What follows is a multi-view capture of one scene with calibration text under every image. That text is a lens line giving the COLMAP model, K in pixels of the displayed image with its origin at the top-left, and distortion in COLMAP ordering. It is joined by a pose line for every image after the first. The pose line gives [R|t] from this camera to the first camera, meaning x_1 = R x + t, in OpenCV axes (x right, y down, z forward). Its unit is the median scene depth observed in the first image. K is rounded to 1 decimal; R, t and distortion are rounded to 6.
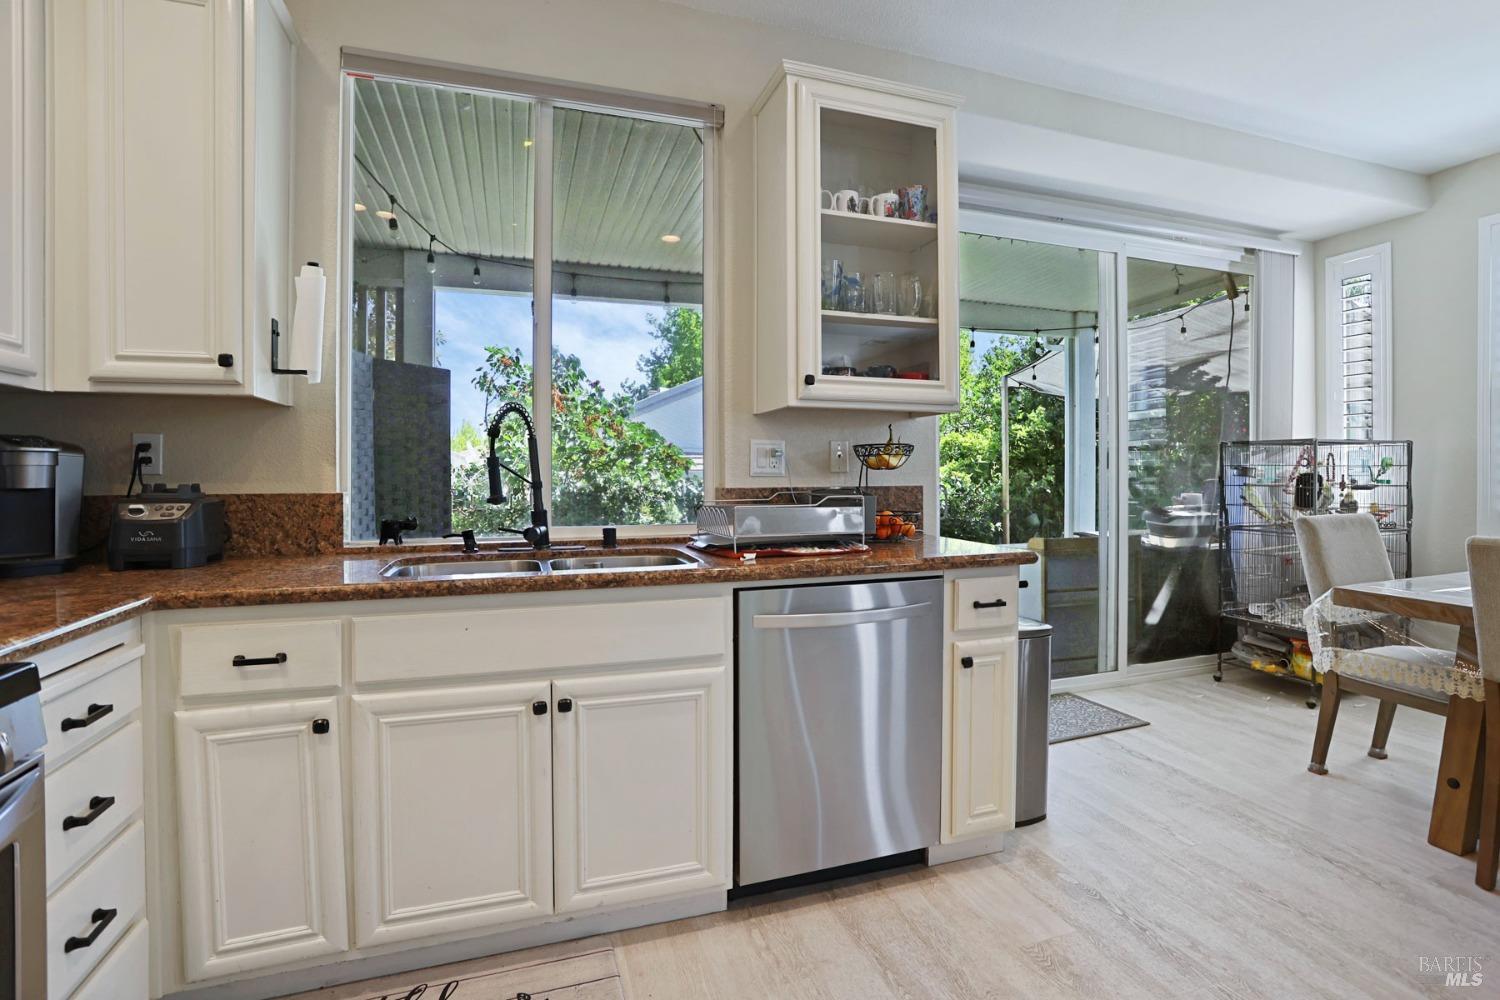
lens RADIAL K [[733.8, 0, 768.7], [0, 733.8, 478.8], [0, 0, 1]] dist [-0.051984, 0.017264]
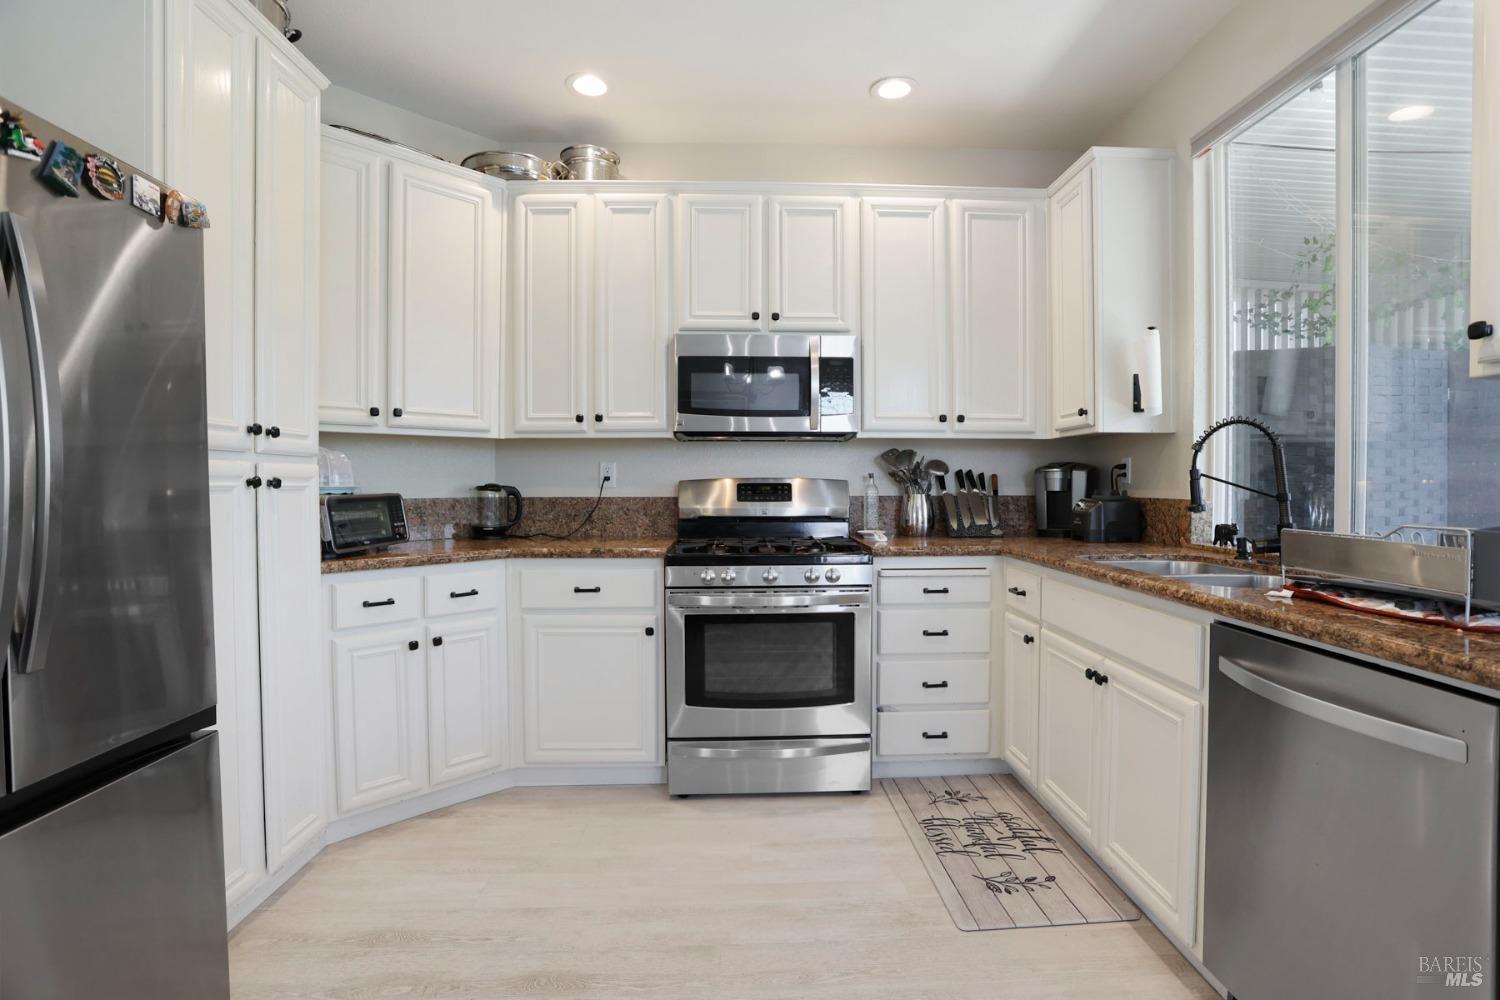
lens RADIAL K [[733.8, 0, 769.8], [0, 733.8, 486.5], [0, 0, 1]] dist [-0.051984, 0.017264]
pose [[-0.284045, 0.009139, -0.958767, 0.474160], [-0.006862, 0.999910, 0.011564, -0.007053], [0.958786, 0.009864, -0.283957, 0.382631]]
